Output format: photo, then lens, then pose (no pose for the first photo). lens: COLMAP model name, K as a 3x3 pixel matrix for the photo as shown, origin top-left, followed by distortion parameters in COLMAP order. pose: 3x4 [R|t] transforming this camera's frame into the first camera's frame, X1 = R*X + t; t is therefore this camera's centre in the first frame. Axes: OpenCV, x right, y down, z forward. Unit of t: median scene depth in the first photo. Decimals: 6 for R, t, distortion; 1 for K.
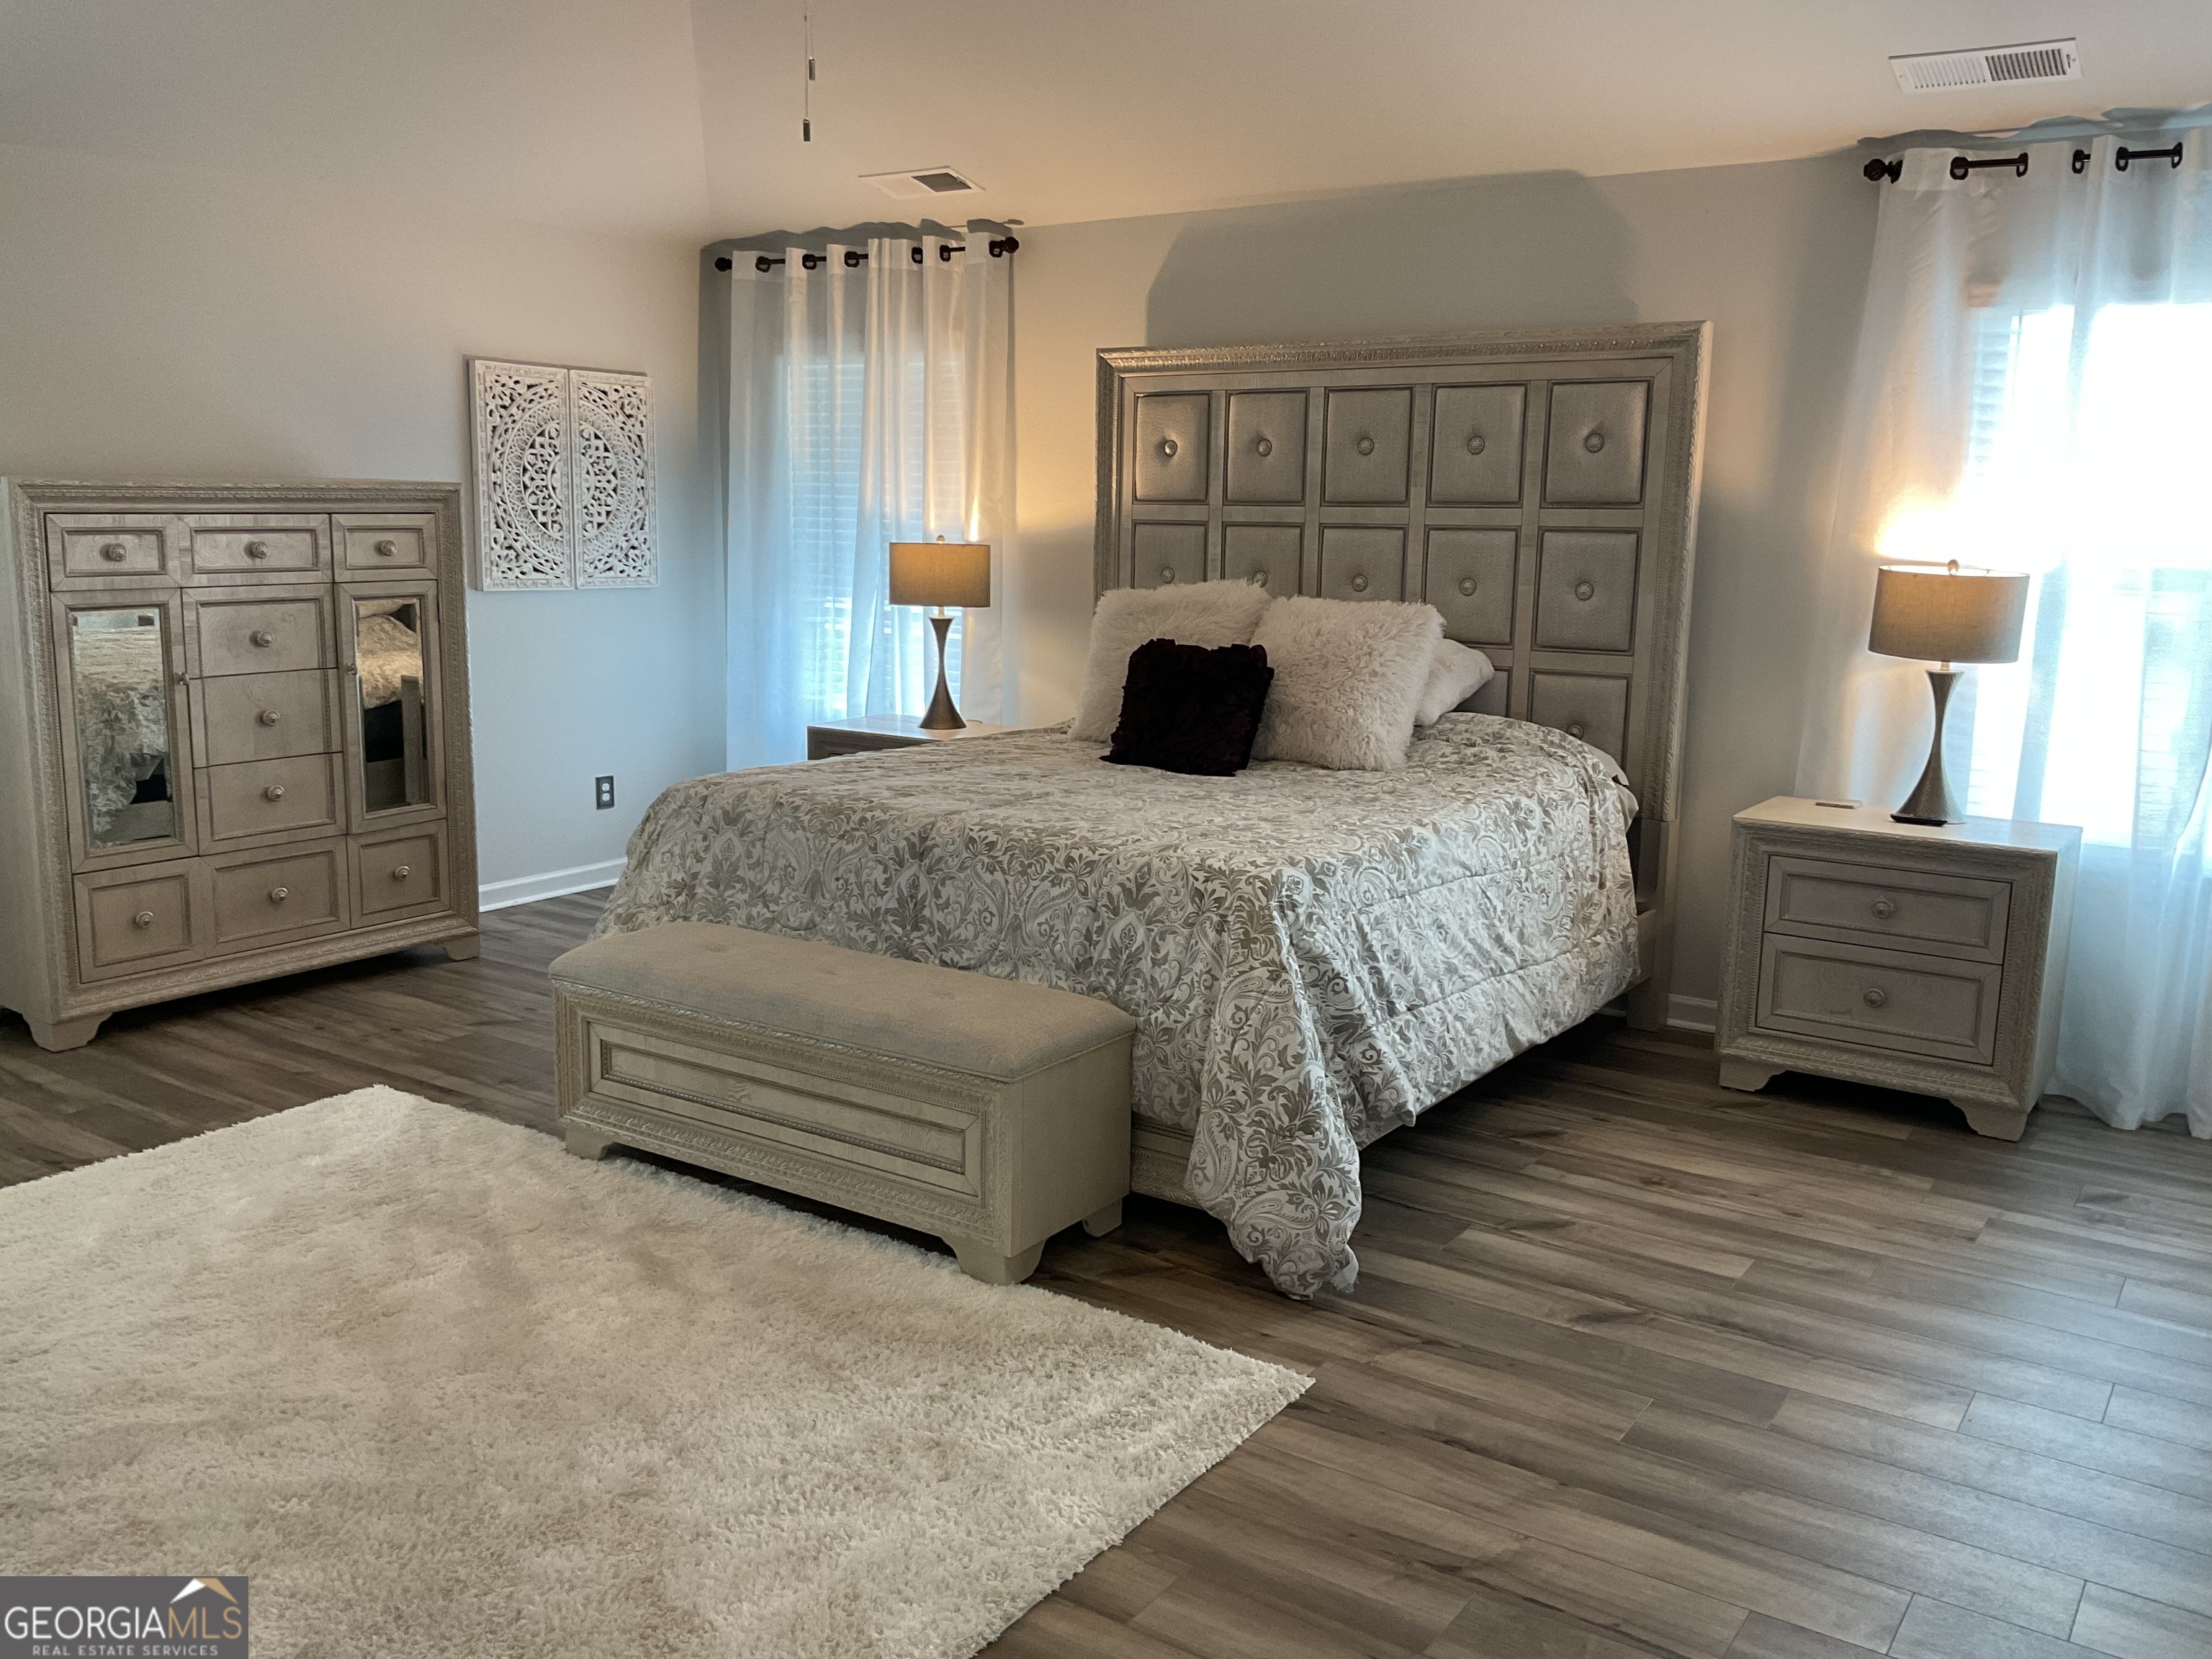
lens RADIAL K [[1806.5, 0, 1112.3], [0, 1806.5, 835.5], [0, 0, 1]] dist [0.102877, -0.202882]
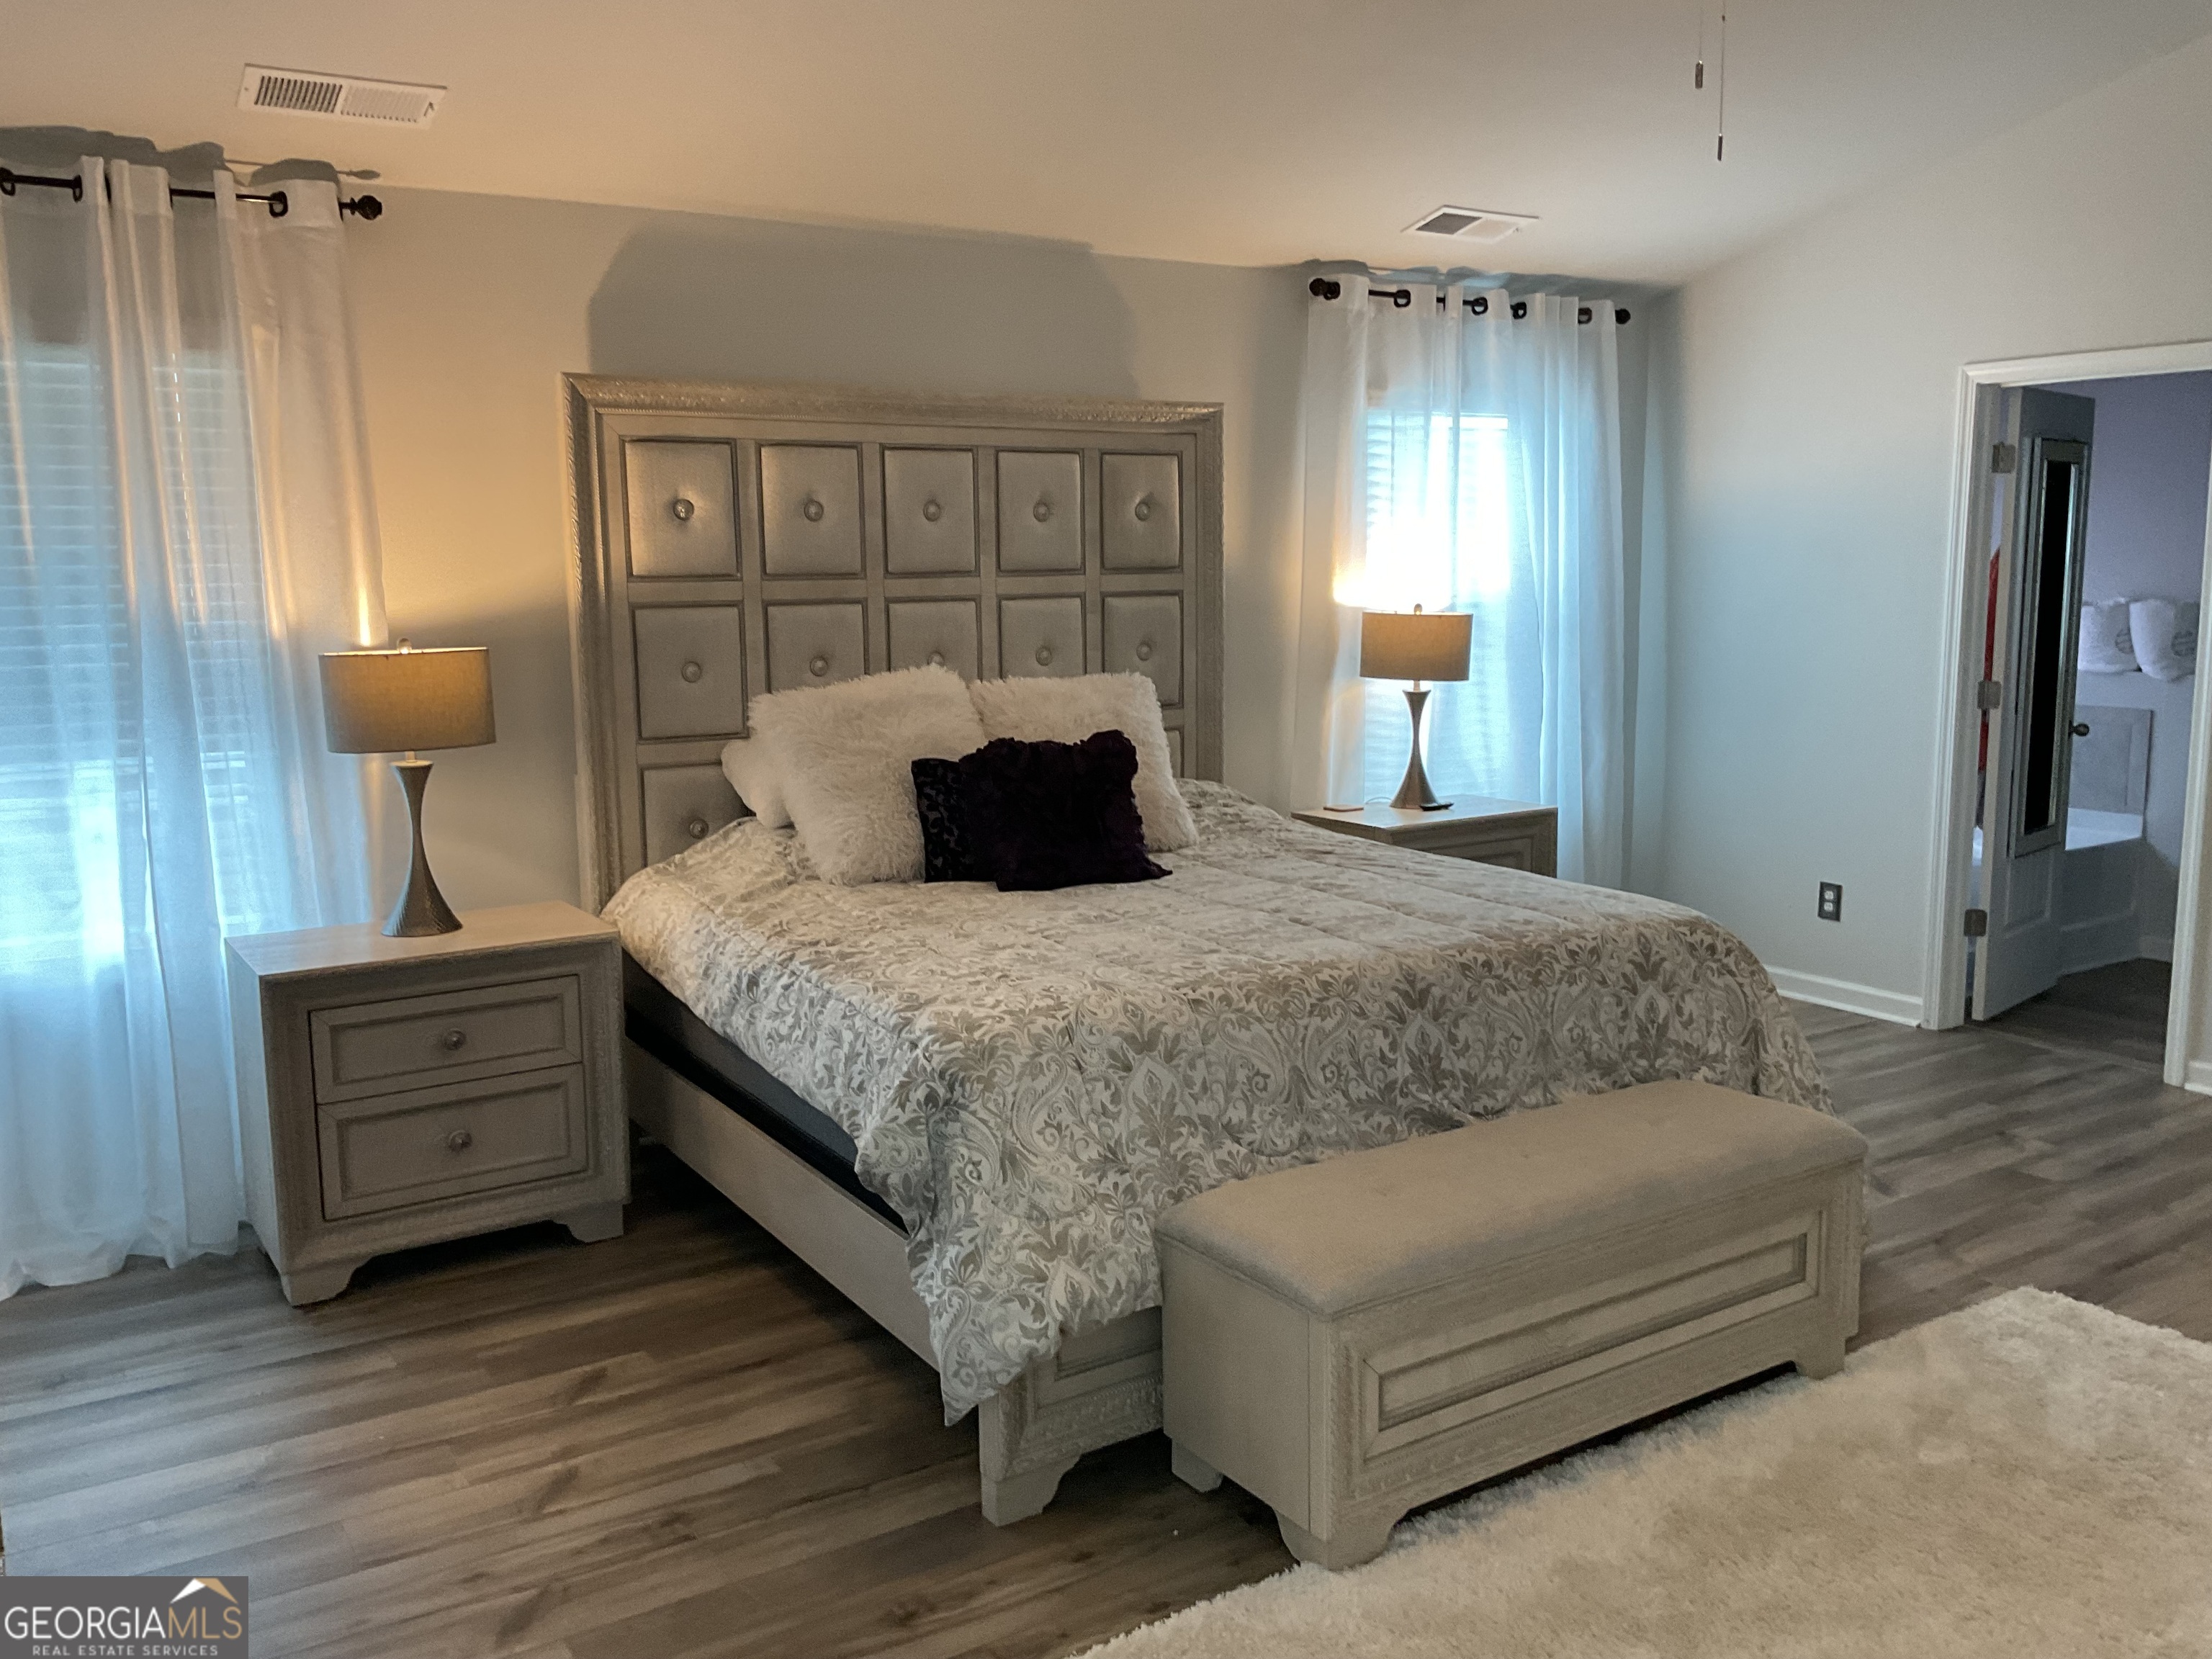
lens RADIAL K [[1806.5, 0, 1094.7], [0, 1806.5, 833.0], [0, 0, 1]] dist [0.102877, -0.202882]
pose [[0.392903, -0.156666, 0.906136, -0.693328], [0.186250, 0.978515, 0.088422, -0.127087], [-0.900521, 0.134027, 0.413640, 0.598867]]
